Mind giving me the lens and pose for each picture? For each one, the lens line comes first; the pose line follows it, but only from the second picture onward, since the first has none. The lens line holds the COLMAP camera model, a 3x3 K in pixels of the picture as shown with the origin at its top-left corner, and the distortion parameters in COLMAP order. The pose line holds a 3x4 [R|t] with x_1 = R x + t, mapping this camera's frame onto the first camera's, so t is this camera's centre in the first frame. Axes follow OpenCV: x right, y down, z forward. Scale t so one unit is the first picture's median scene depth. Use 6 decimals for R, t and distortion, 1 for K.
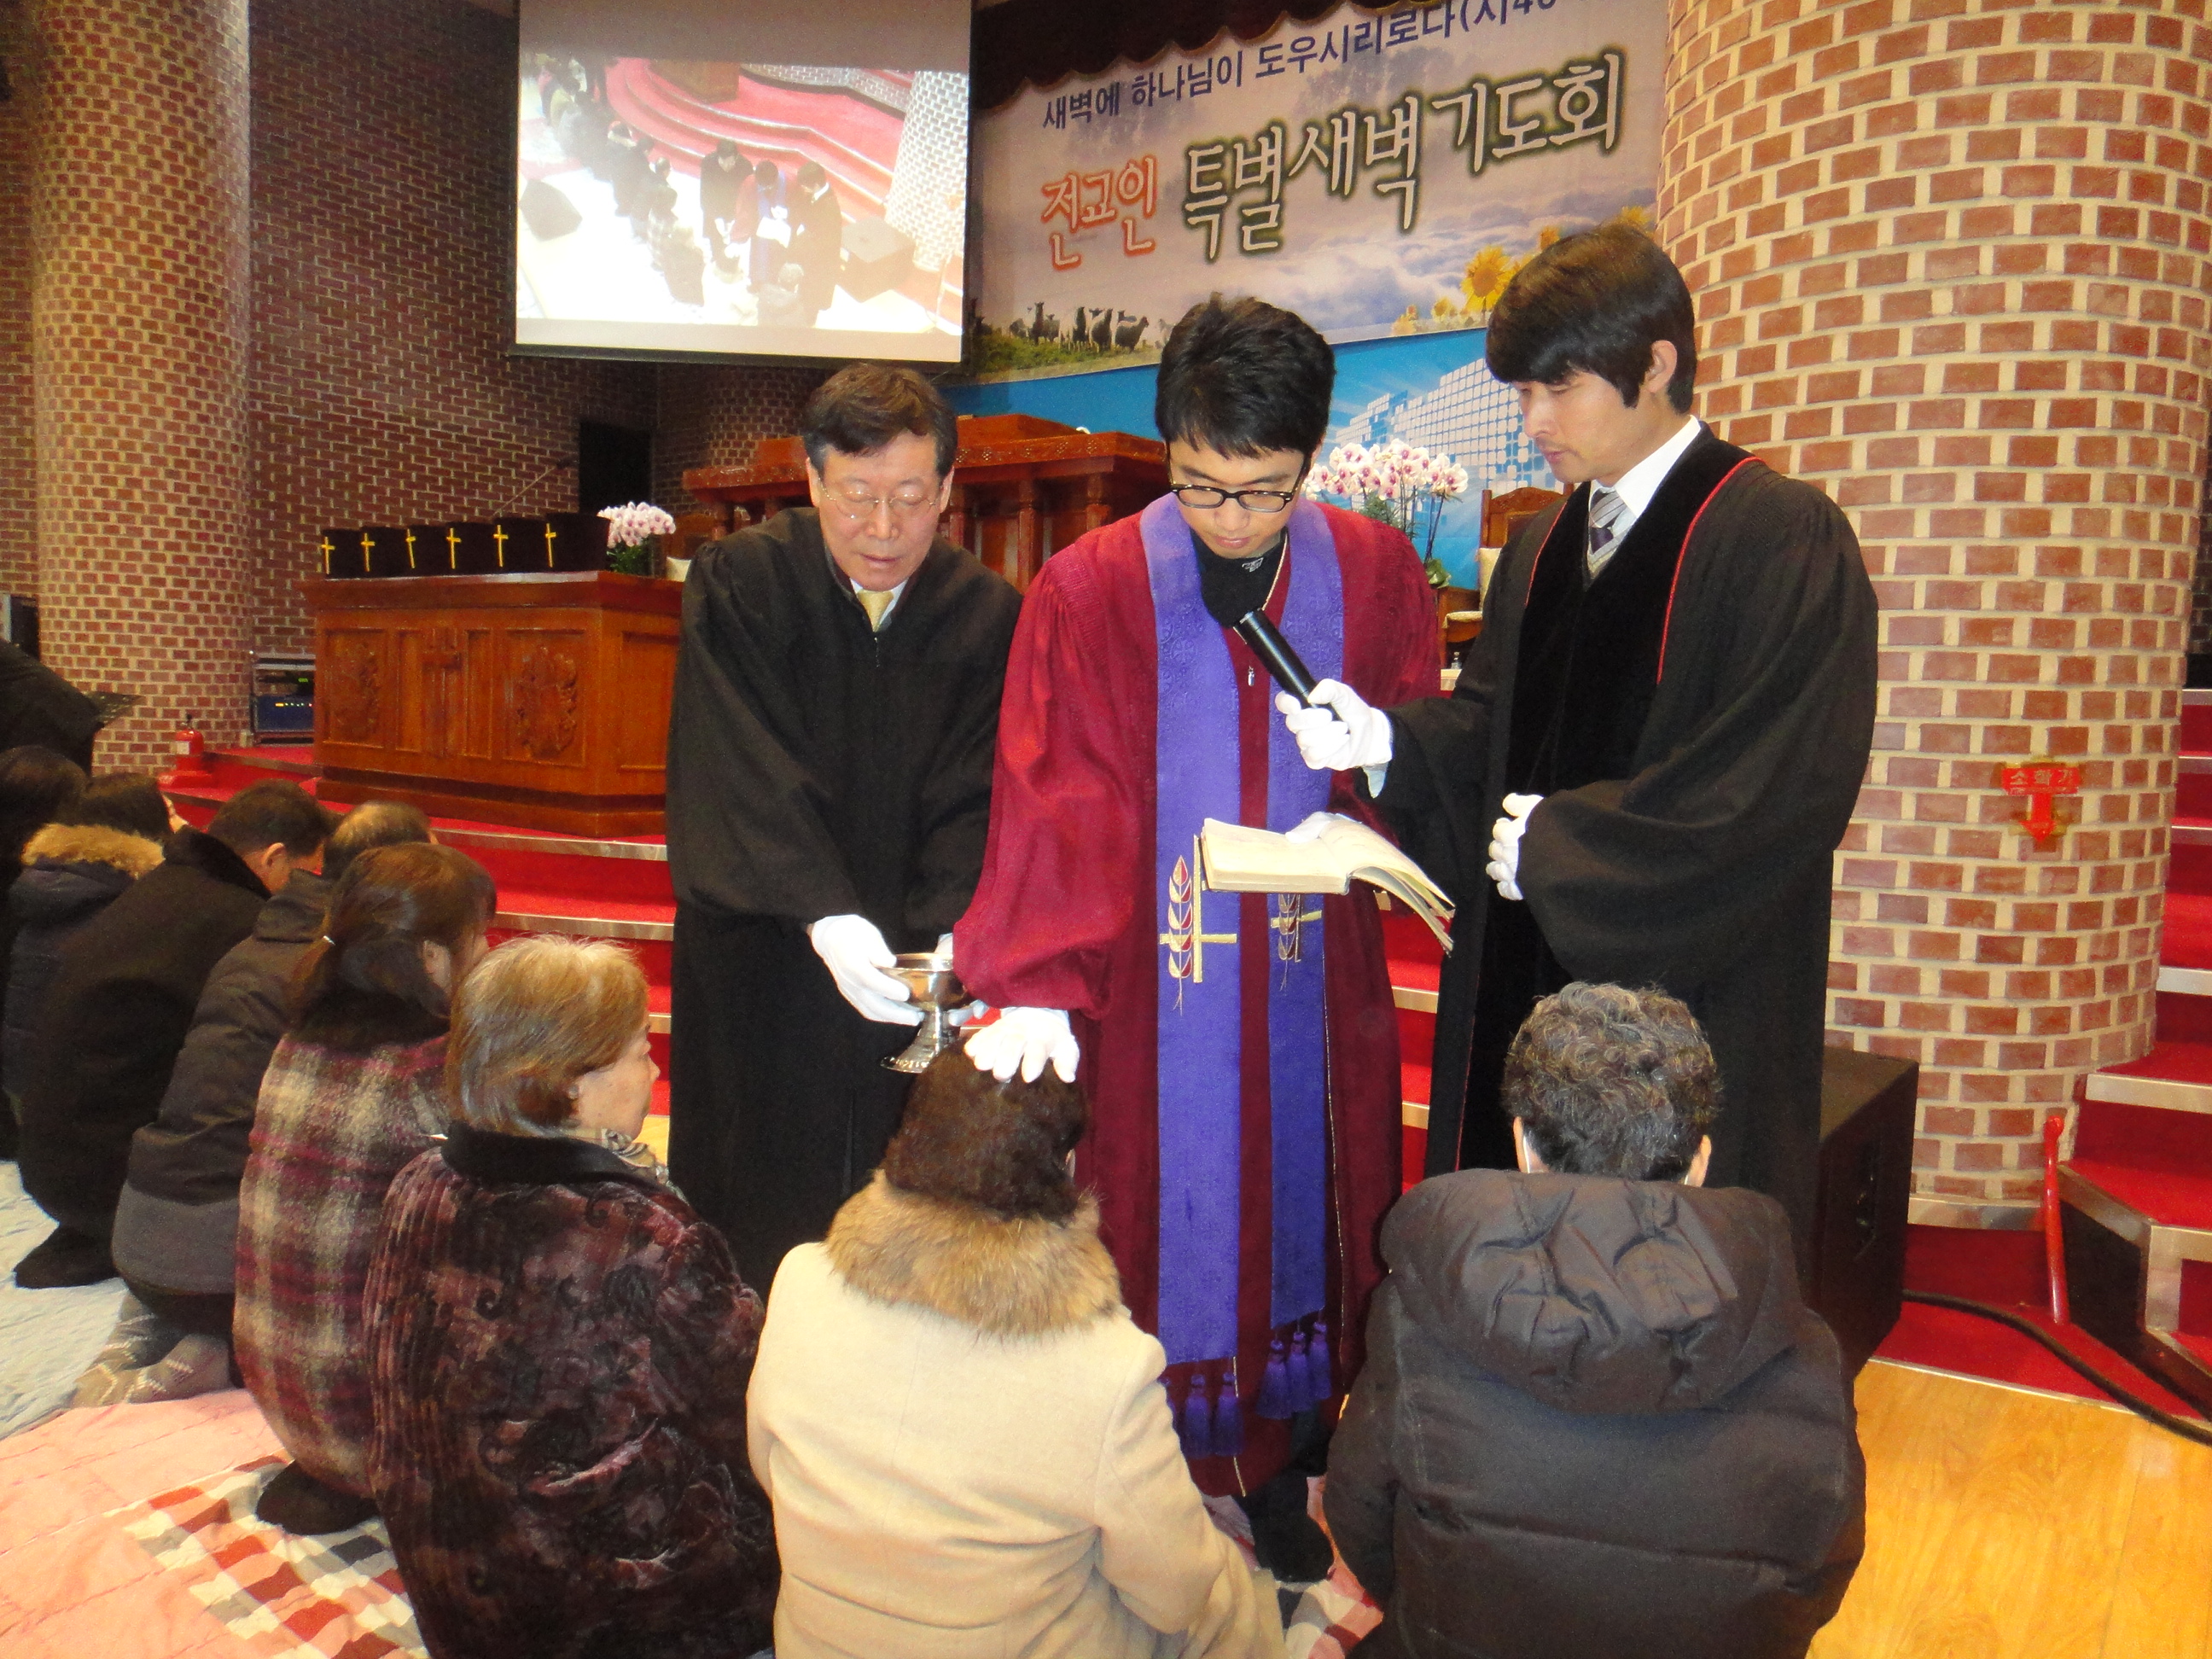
lens RADIAL K [[1551.7, 0, 1101.5], [0, 1551.7, 820.5], [0, 0, 1]] dist [0.012701, -0.005045]
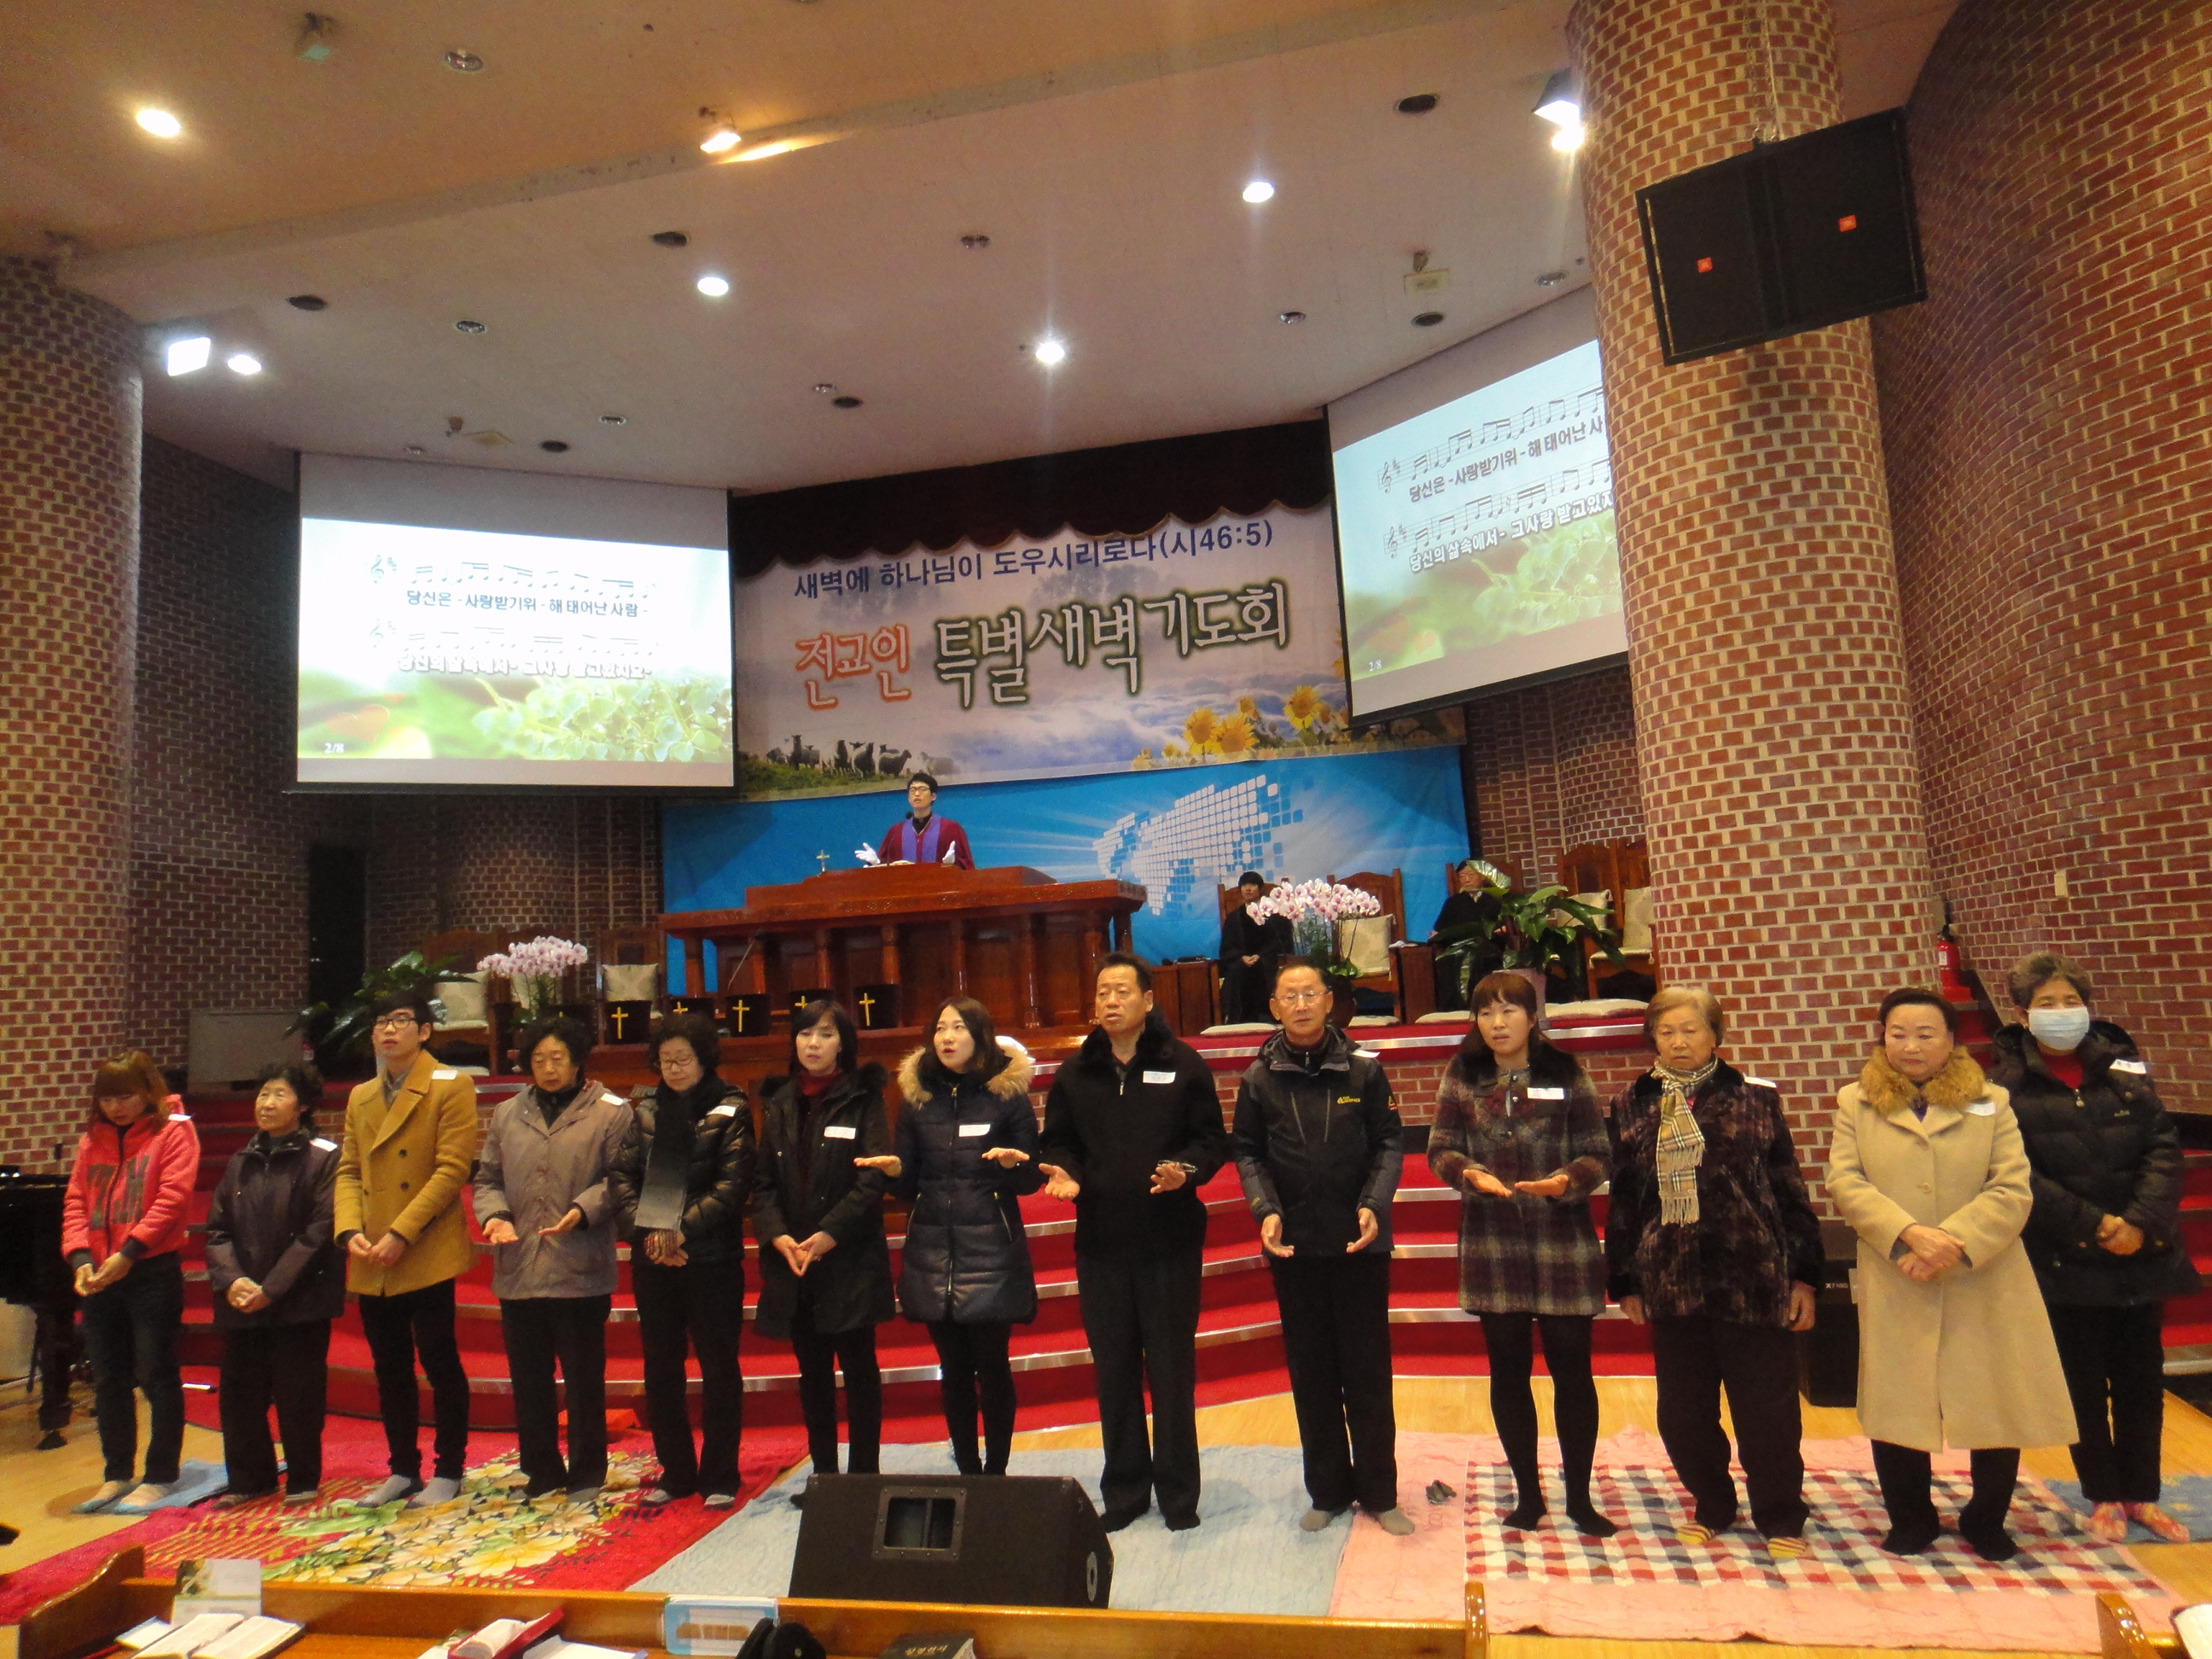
lens RADIAL K [[1551.7, 0, 1097.5], [0, 1551.7, 834.0], [0, 0, 1]] dist [0.012701, -0.005045]
pose [[0.907977, -0.041853, 0.416924, -0.422886], [0.122056, 0.978268, -0.167611, -0.046303], [-0.400848, 0.203075, 0.893354, -0.161898]]
